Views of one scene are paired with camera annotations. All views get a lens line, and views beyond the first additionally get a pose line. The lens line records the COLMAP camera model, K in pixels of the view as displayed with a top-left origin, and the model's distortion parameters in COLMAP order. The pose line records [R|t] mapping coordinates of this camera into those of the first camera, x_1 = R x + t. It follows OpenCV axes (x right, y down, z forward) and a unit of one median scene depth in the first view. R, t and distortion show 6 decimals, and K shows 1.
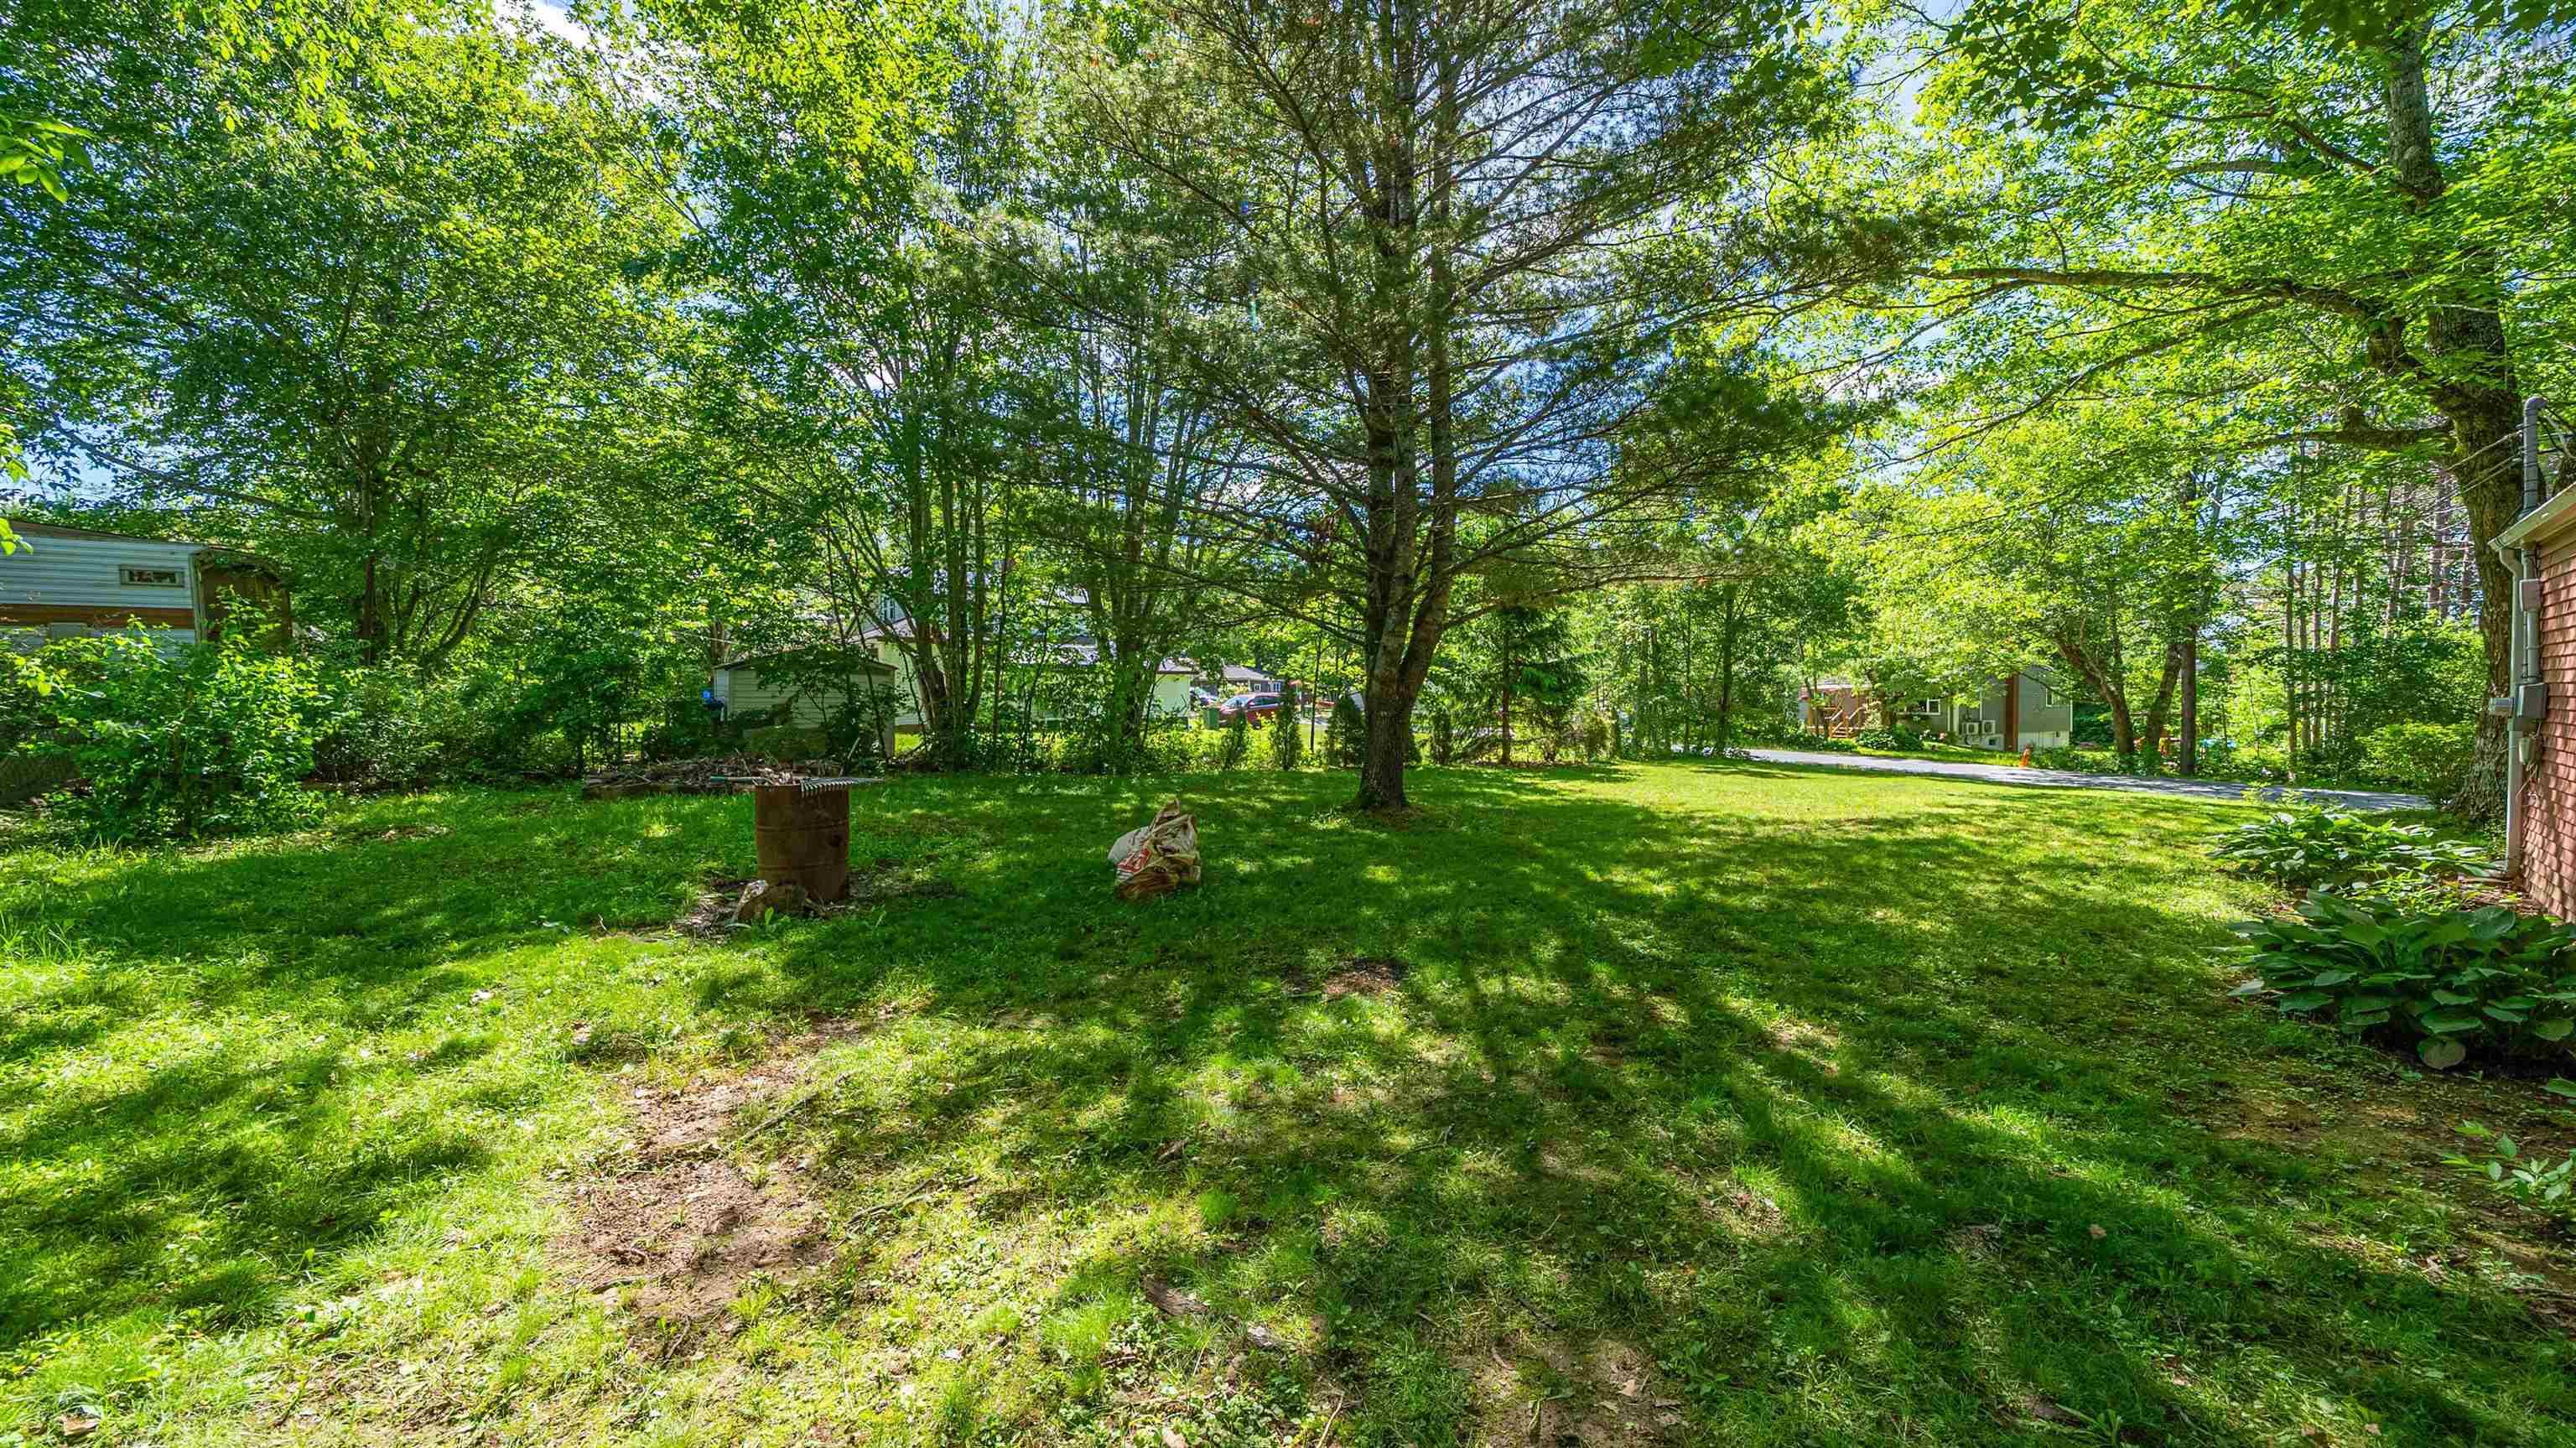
lens RADIAL K [[886.3, 0, 1291.1], [0, 886.3, 710.6], [0, 0, 1]] dist [-0.010998, -0.000085]
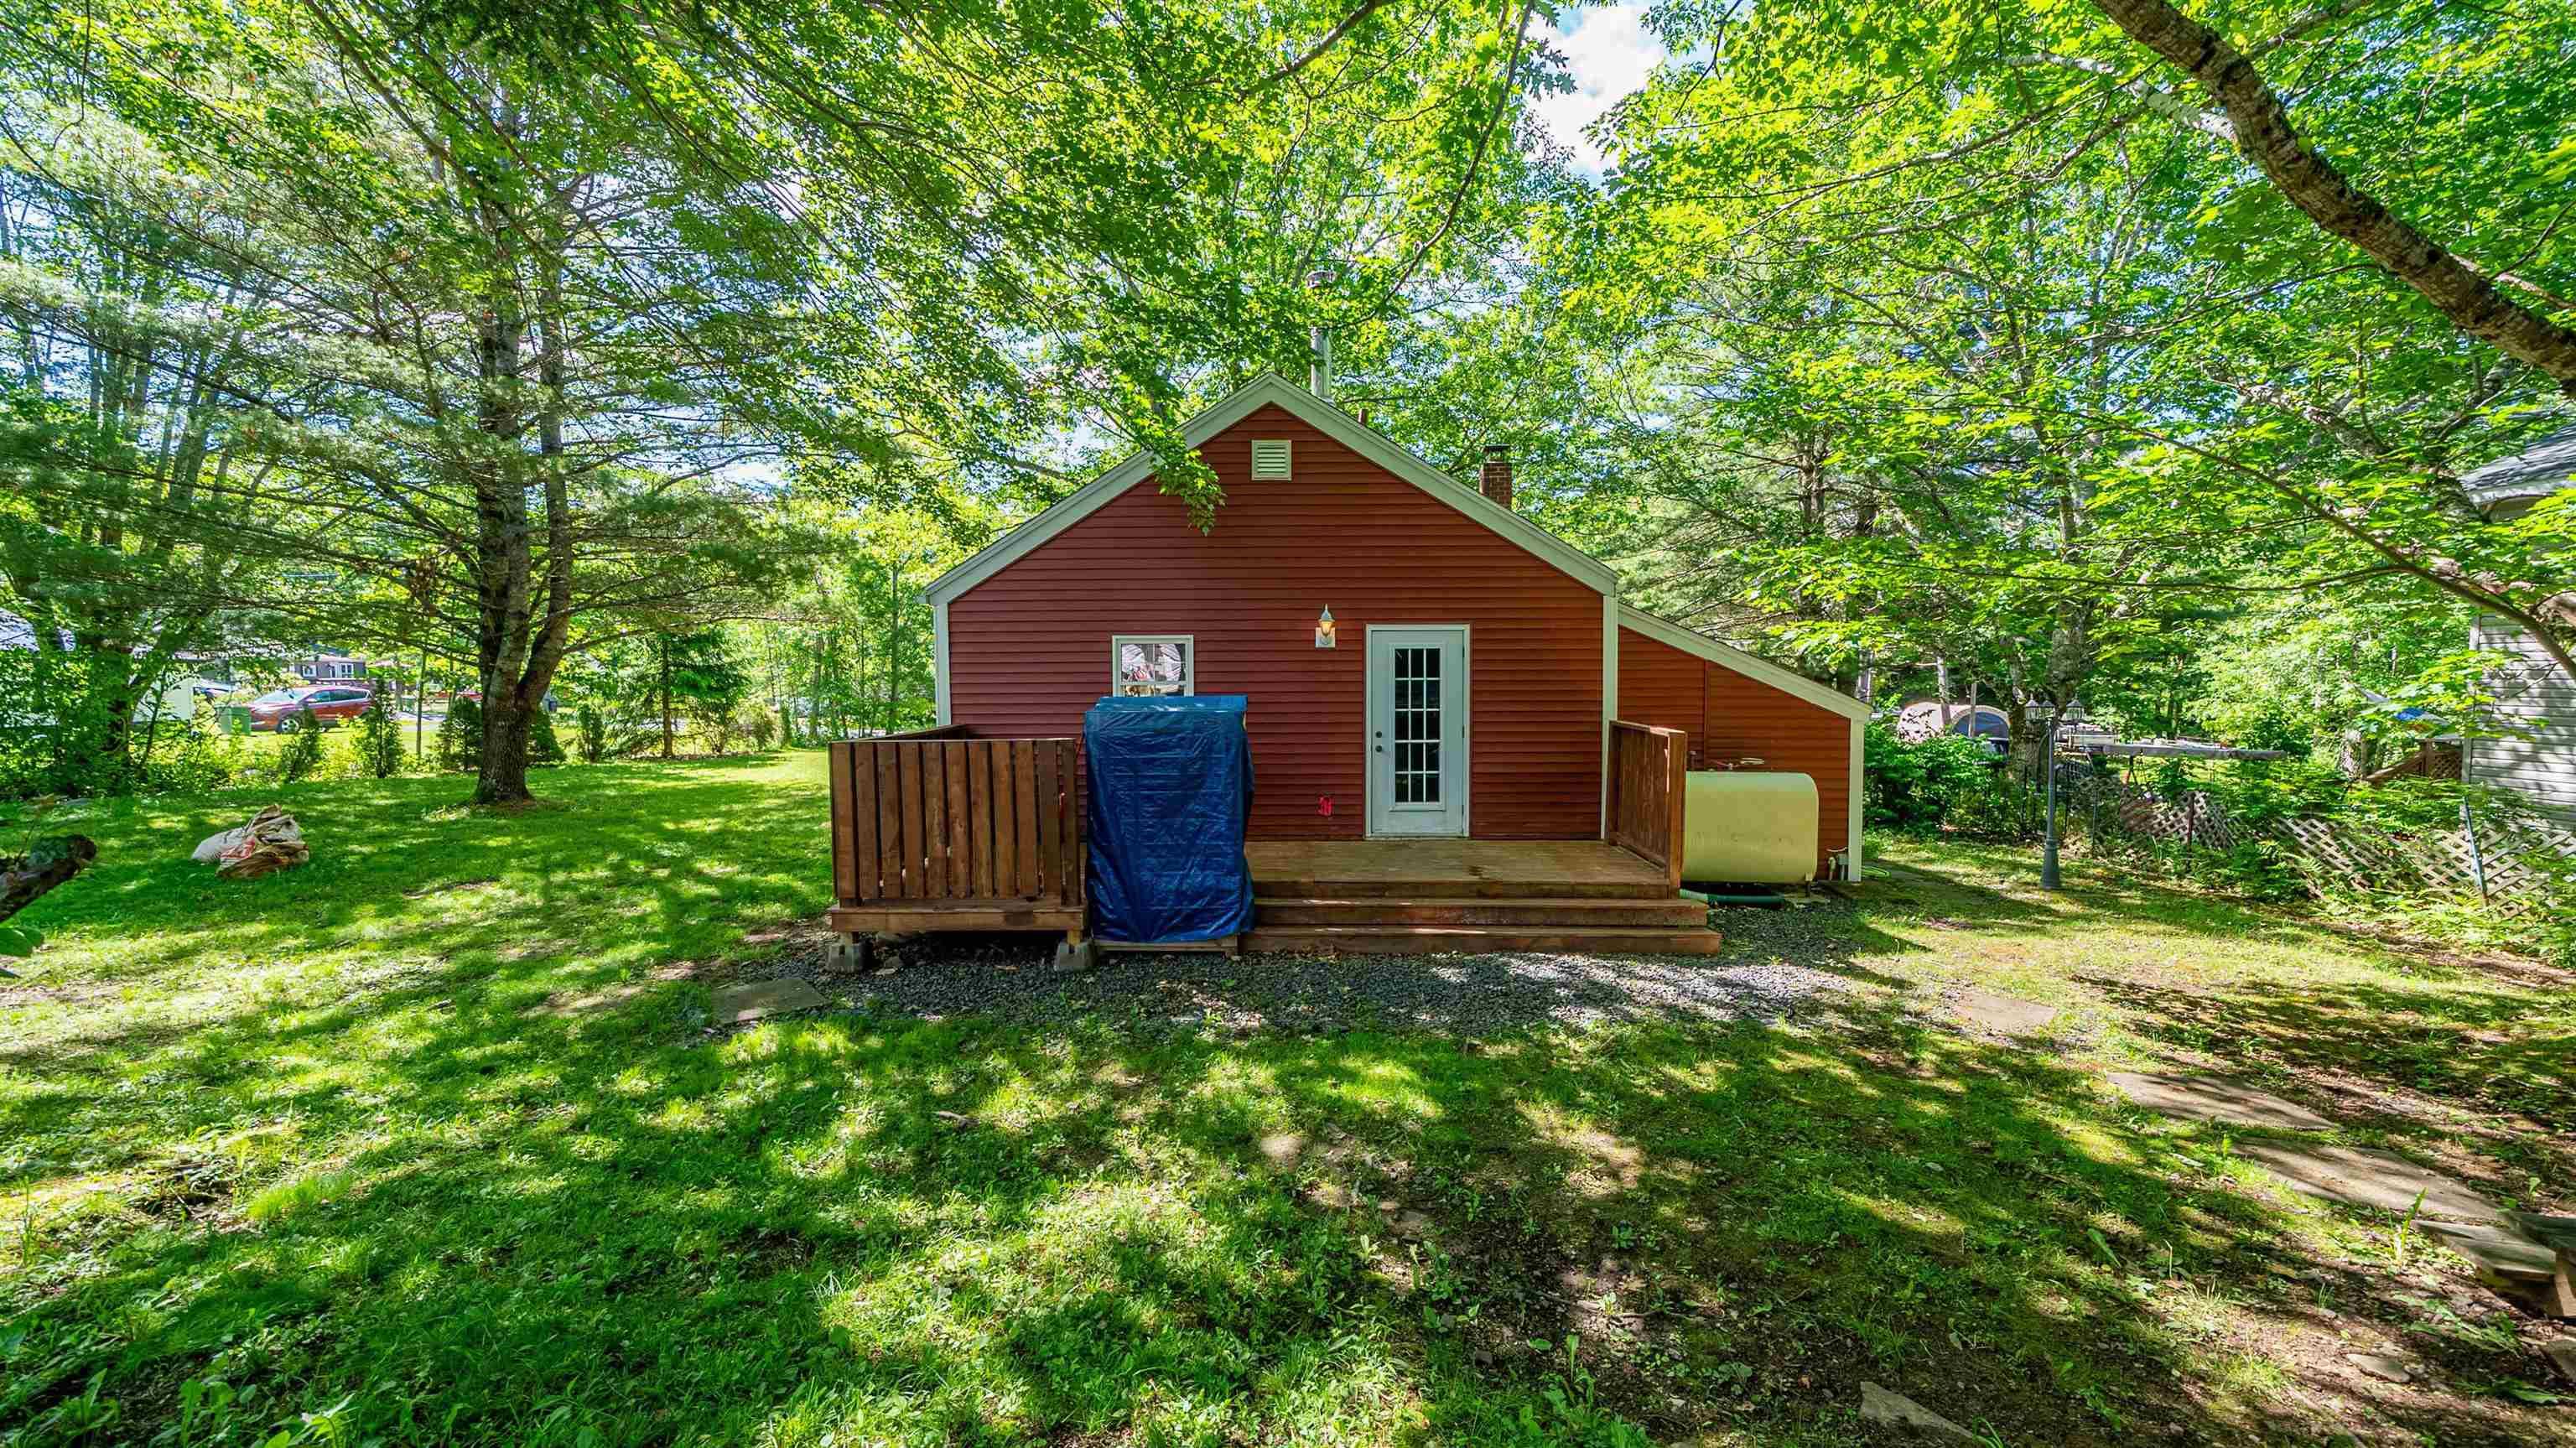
lens RADIAL K [[886.3, 0, 1298.0], [0, 886.3, 725.5], [0, 0, 1]] dist [-0.010998, -0.000085]
pose [[0.687610, -0.029918, 0.725463, -0.009361], [0.003205, 0.999266, 0.038173, -0.018534], [-0.726073, -0.023923, 0.687202, -0.319478]]
